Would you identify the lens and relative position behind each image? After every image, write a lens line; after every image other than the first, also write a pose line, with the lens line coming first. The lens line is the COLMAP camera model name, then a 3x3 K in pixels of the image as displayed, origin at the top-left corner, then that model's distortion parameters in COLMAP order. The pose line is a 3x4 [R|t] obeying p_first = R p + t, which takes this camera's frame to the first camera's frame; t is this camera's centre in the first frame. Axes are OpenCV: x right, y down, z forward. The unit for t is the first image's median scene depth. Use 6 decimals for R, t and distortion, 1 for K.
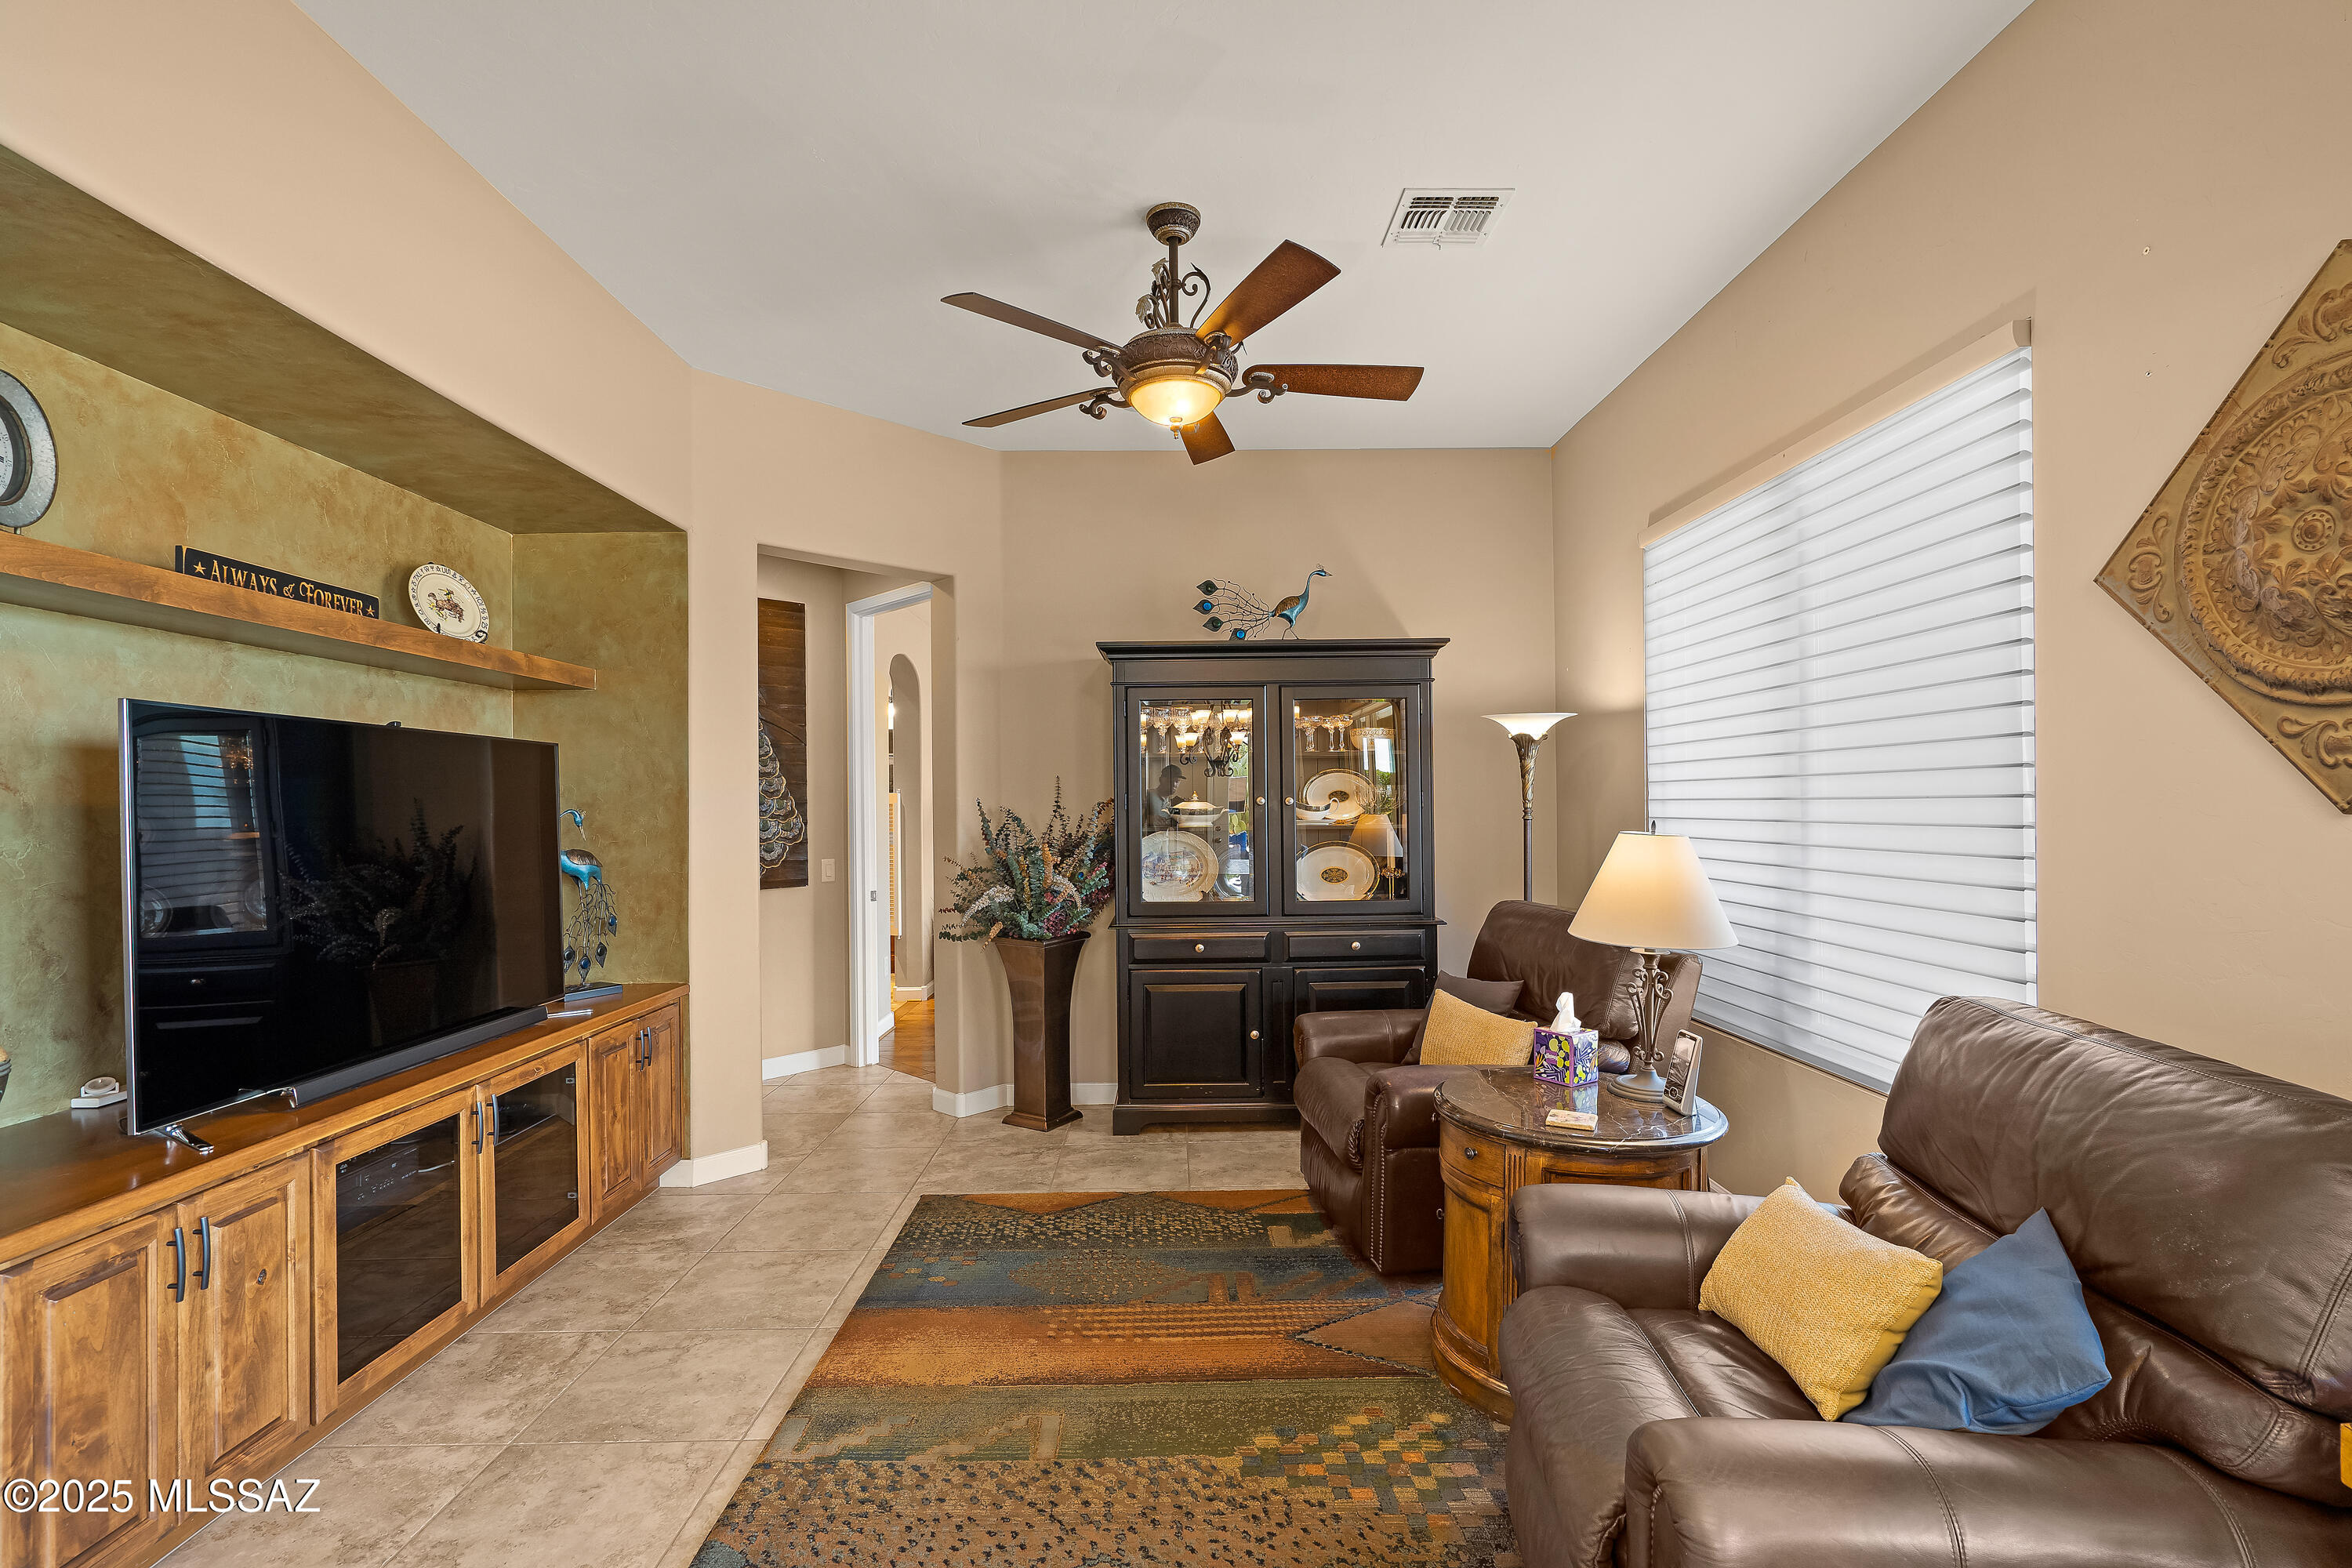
lens RADIAL K [[1071.3, 0, 1173.3], [0, 1071.3, 799.1], [0, 0, 1]] dist [-0.005263, 0.001513]
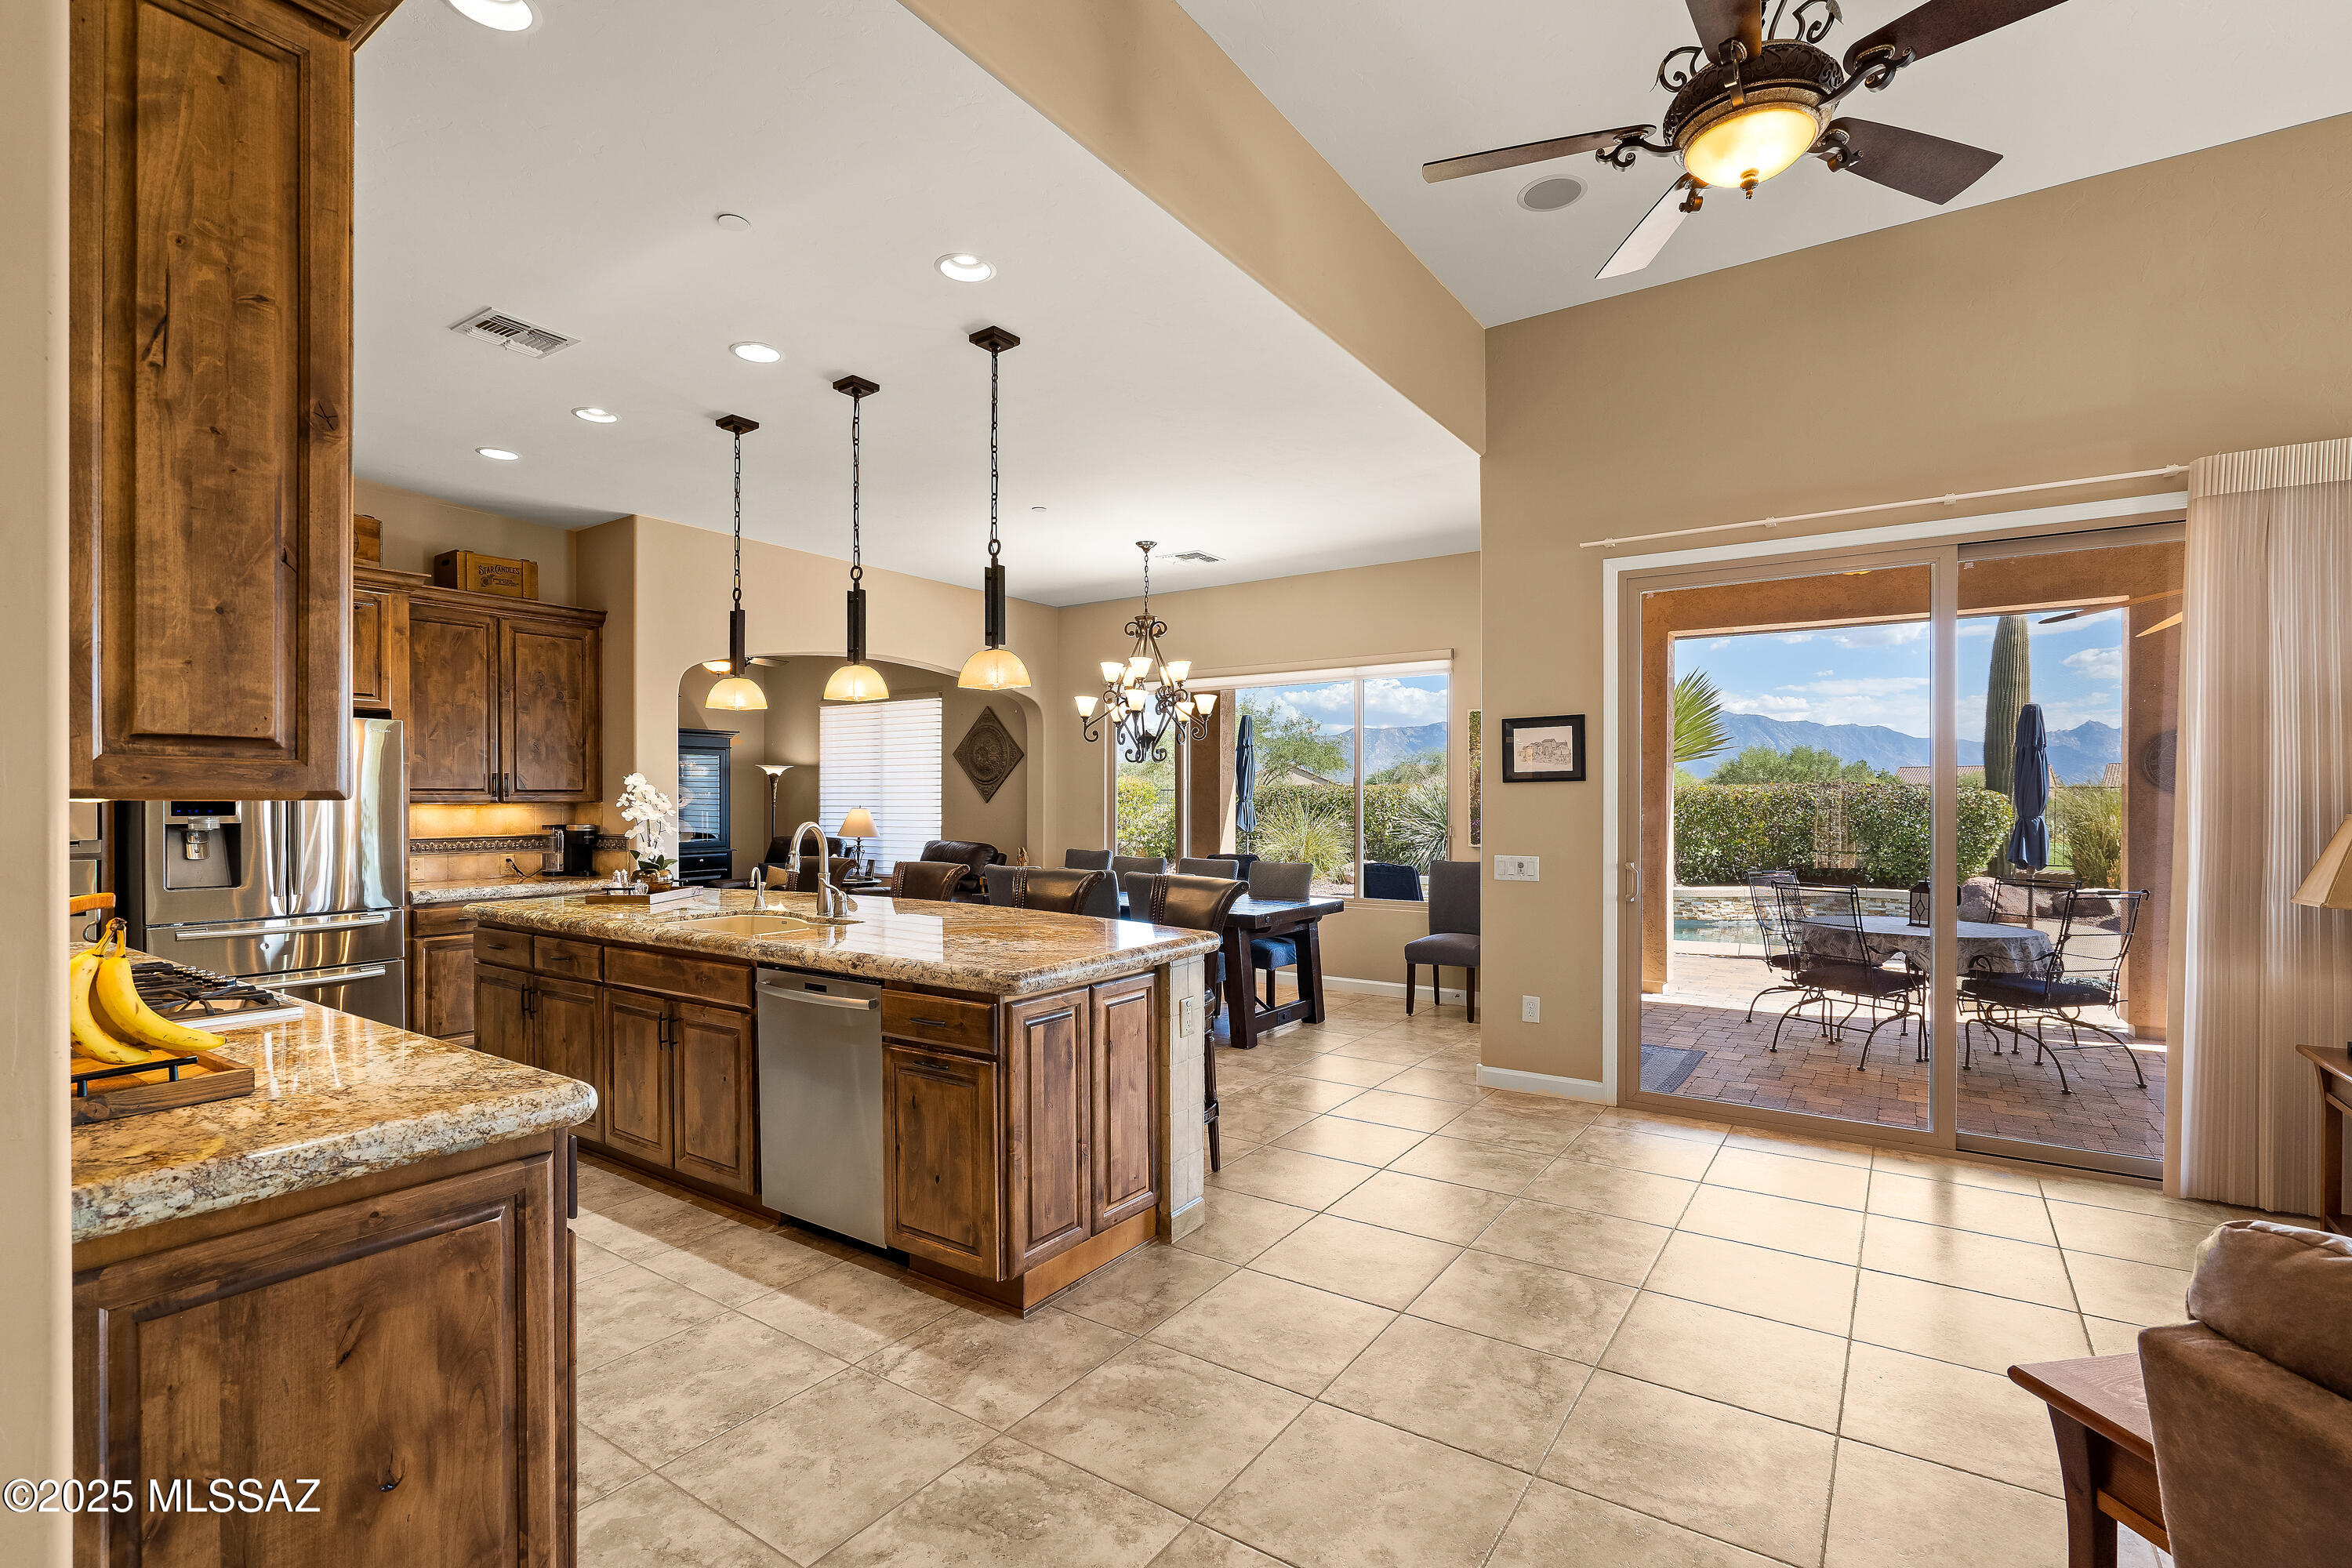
lens RADIAL K [[1071.3, 0, 1195.6], [0, 1071.3, 804.9], [0, 0, 1]] dist [-0.005263, 0.001513]
pose [[0.562925, 0.006256, 0.826484, -1.179577], [-0.009696, 0.999953, -0.000964, 0.006597], [-0.826451, -0.007471, 0.562959, -1.232482]]
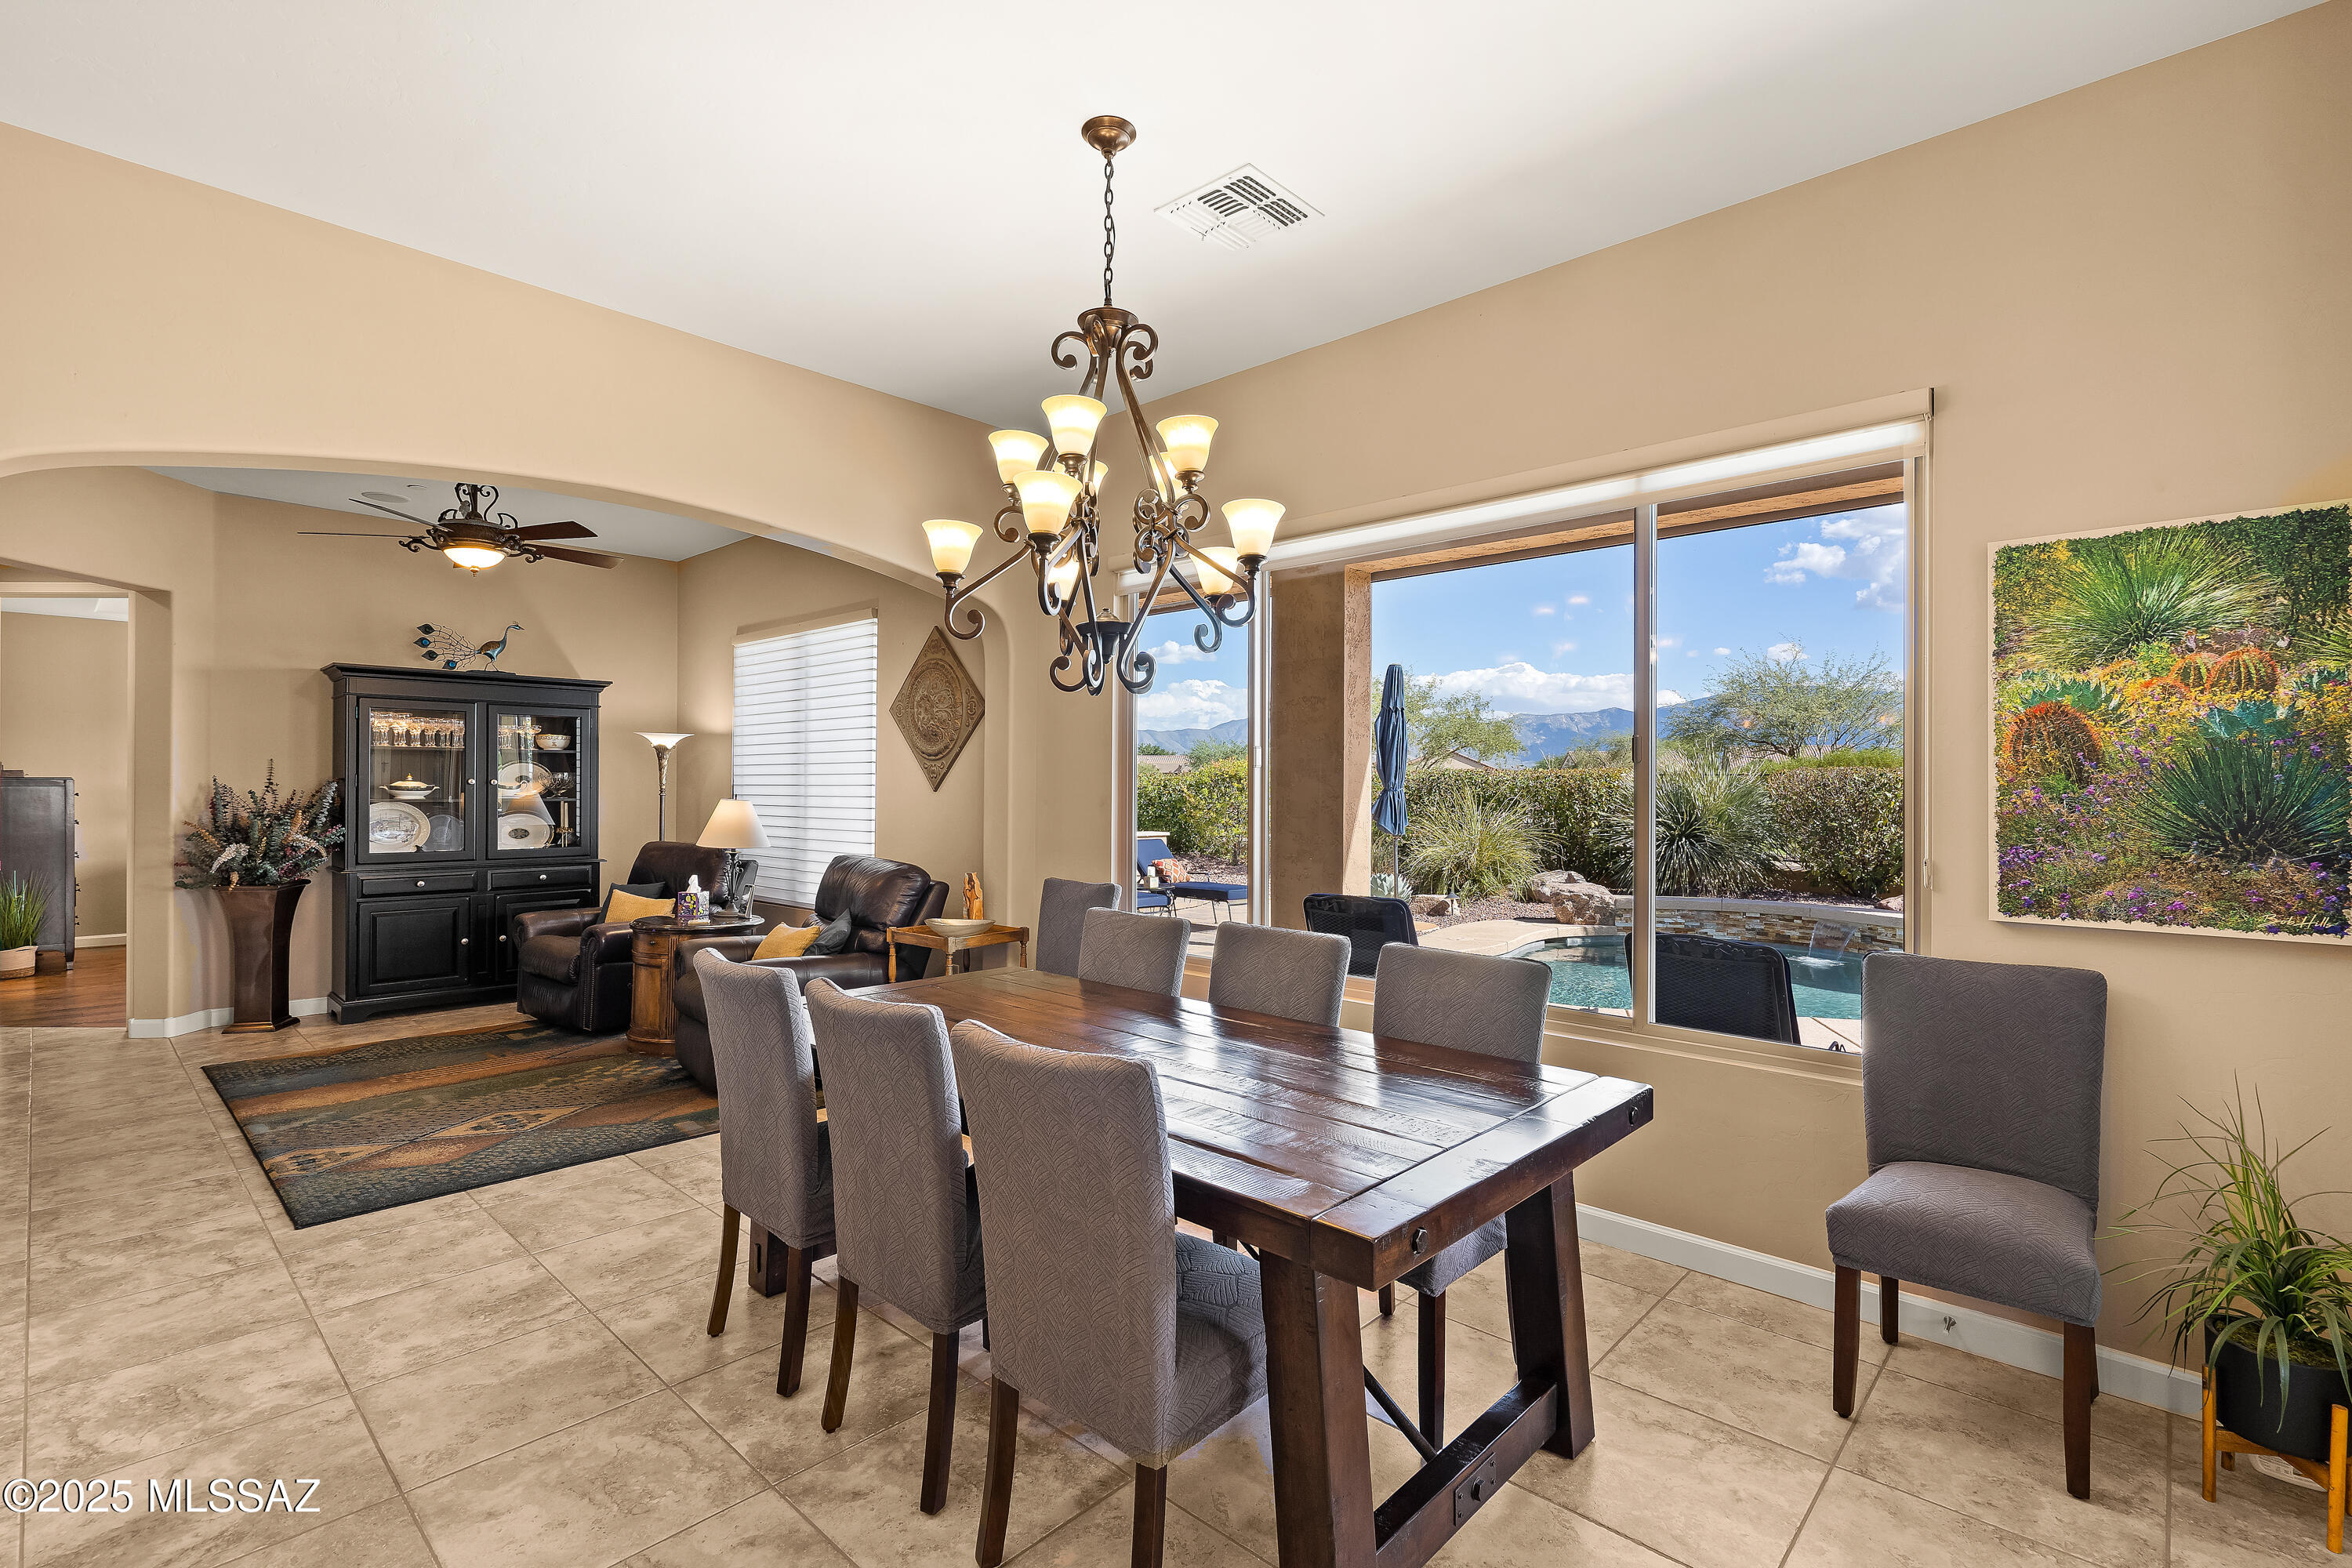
lens RADIAL K [[1071.3, 0, 1184.7], [0, 1071.3, 779.6], [0, 0, 1]] dist [-0.005263, 0.001513]
pose [[0.683683, 0.018624, 0.729541, -0.327431], [-0.015647, 0.999819, -0.010860, -0.000593], [-0.729611, -0.003990, 0.683850, -0.732813]]
